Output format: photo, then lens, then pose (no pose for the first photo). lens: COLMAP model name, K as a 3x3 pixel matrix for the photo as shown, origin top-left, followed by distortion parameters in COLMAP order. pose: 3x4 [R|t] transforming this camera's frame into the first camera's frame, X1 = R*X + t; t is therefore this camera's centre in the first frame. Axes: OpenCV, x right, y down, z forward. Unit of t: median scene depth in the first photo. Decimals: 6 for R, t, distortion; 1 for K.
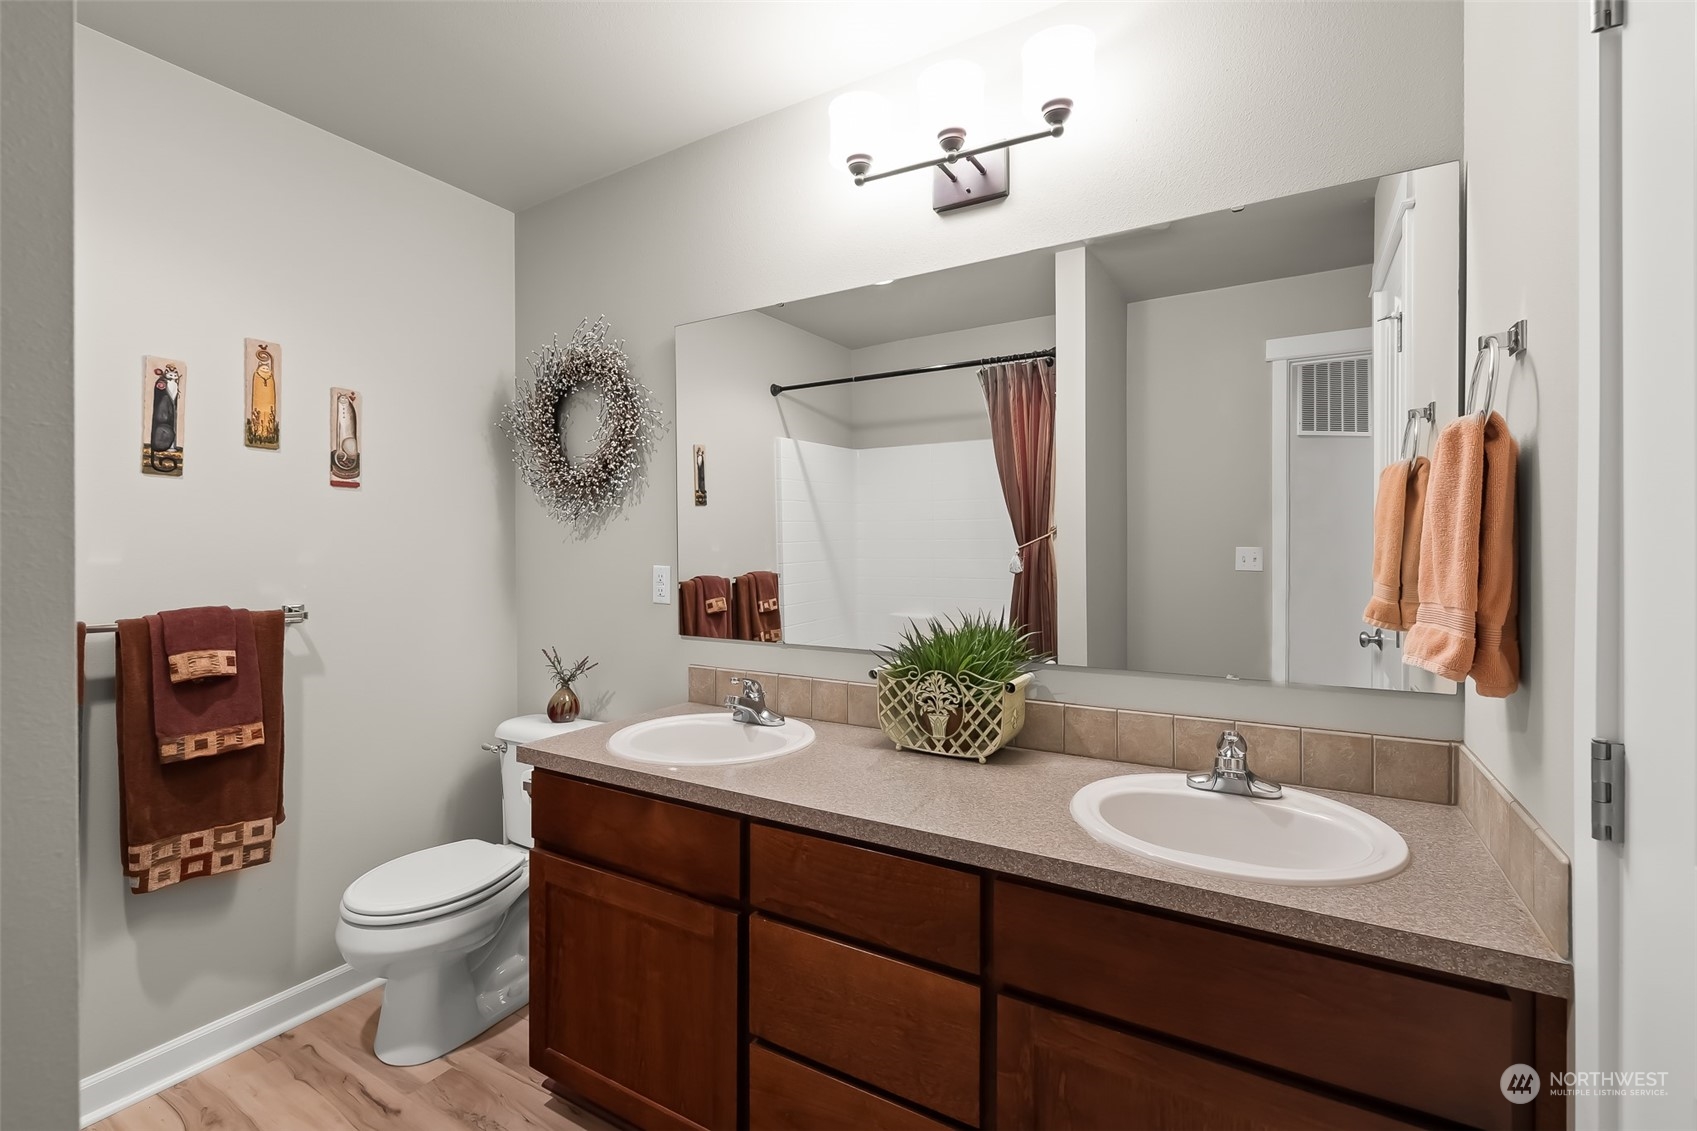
lens RADIAL K [[731.2, 0, 846.8], [0, 731.2, 553.6], [0, 0, 1]] dist [0.002448, 0.000221]
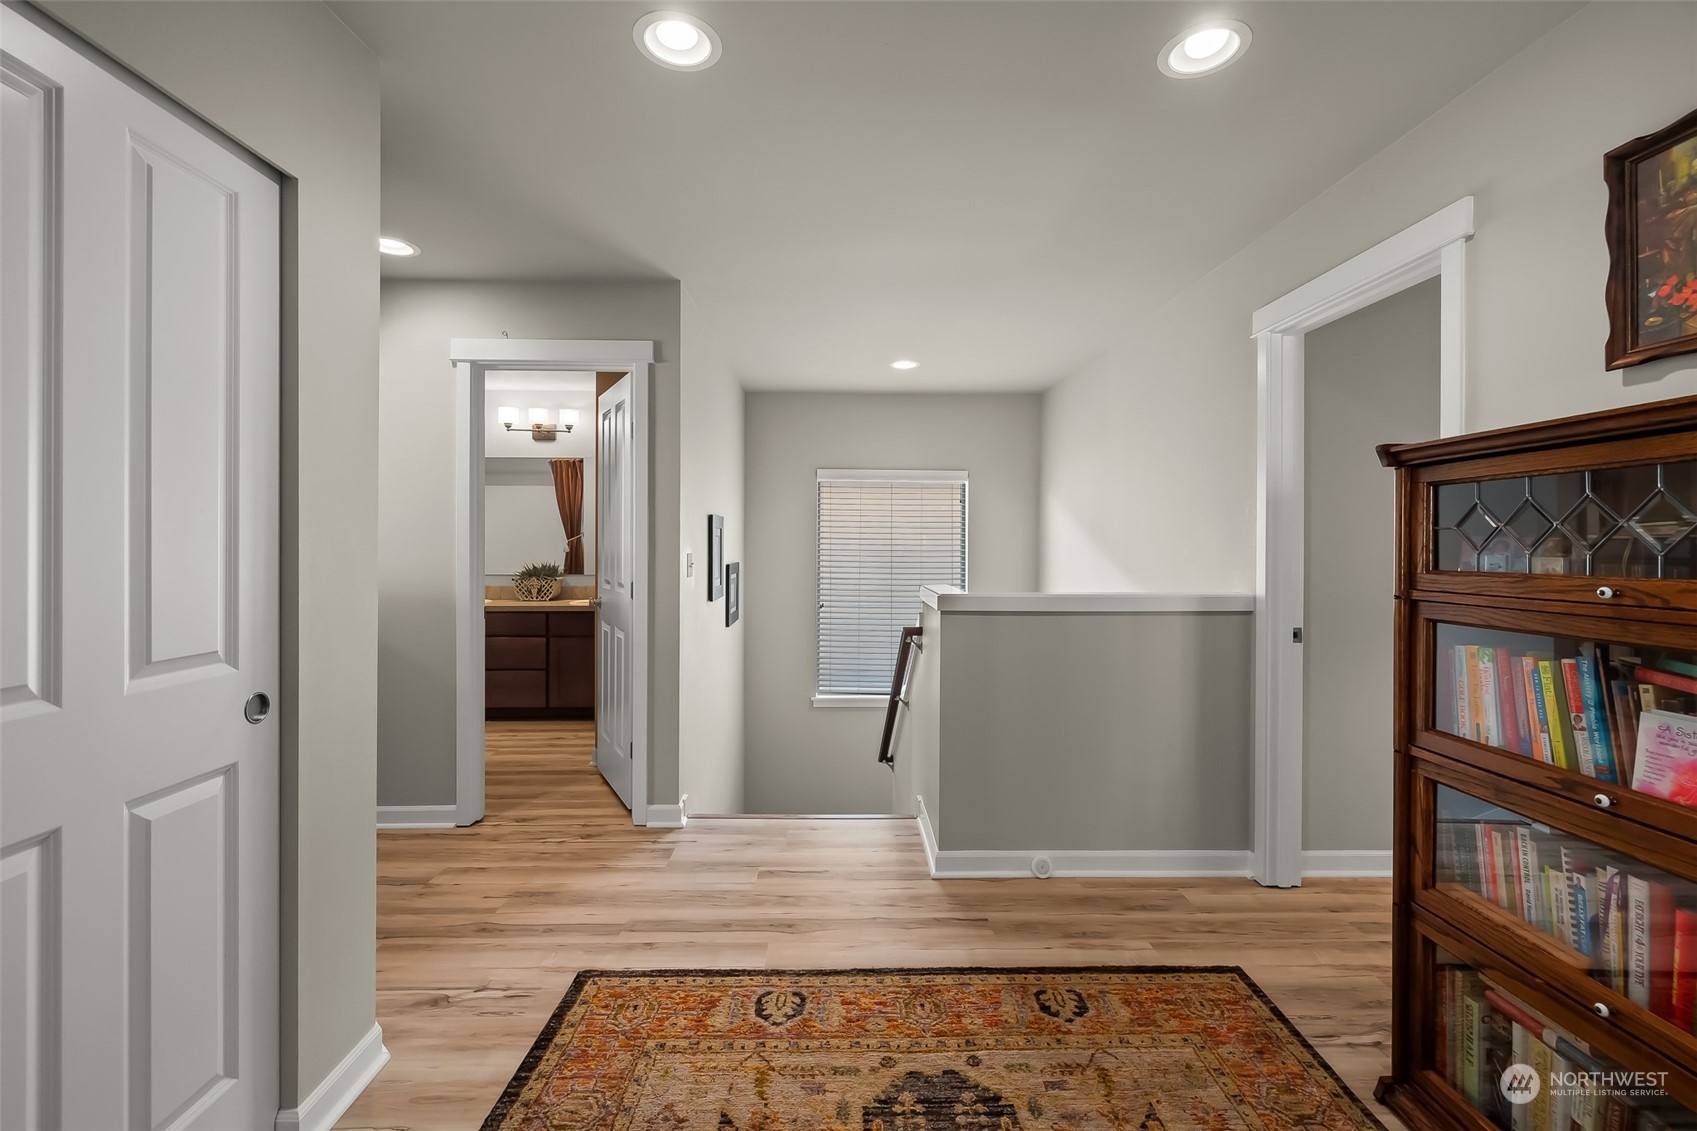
lens RADIAL K [[731.2, 0, 846.8], [0, 731.2, 553.6], [0, 0, 1]] dist [0.002448, 0.000221]
pose [[0.847225, -0.000780, 0.531234, -0.447425], [-0.006800, 0.999901, 0.012314, -0.004407], [-0.531191, -0.014045, 0.847136, -2.641220]]
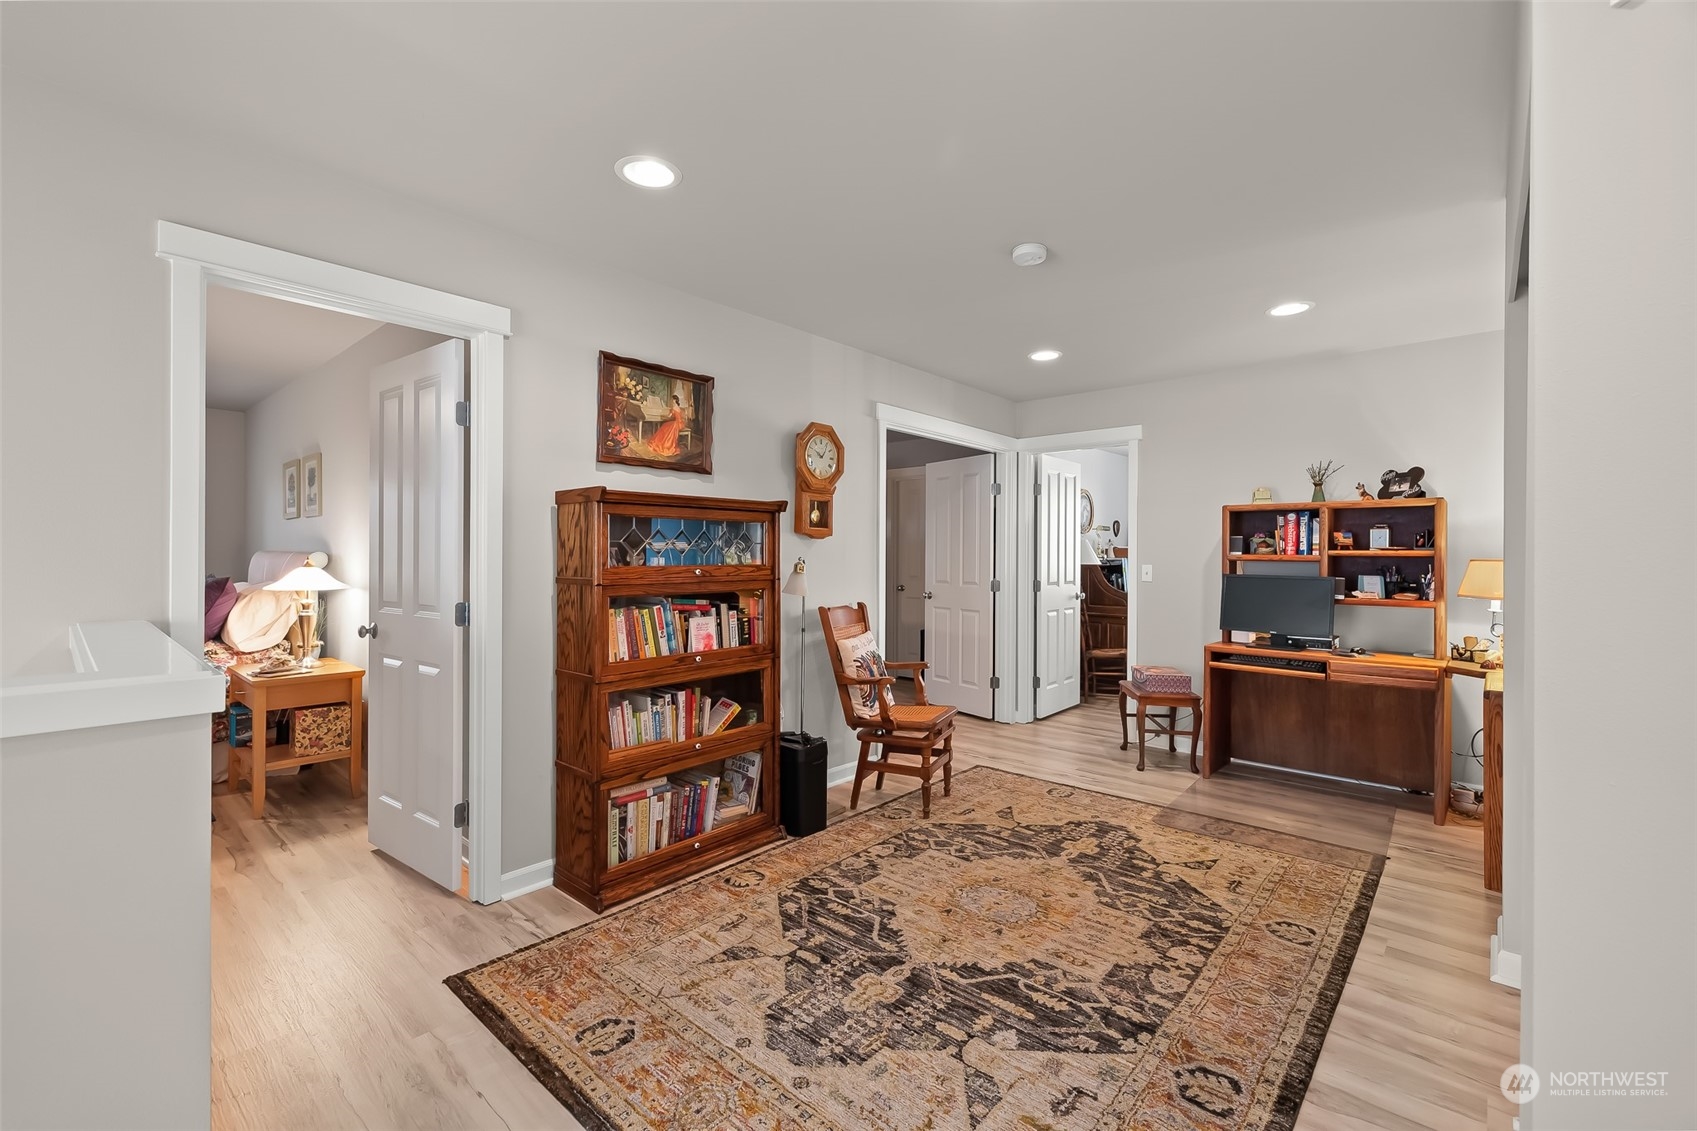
lens RADIAL K [[731.2, 0, 846.8], [0, 731.2, 553.6], [0, 0, 1]] dist [0.002448, 0.000221]
pose [[-0.983710, -0.001779, 0.179756, 0.605711], [-0.002532, 0.999989, -0.003961, 0.011454], [-0.179747, -0.004351, -0.983703, 2.744447]]
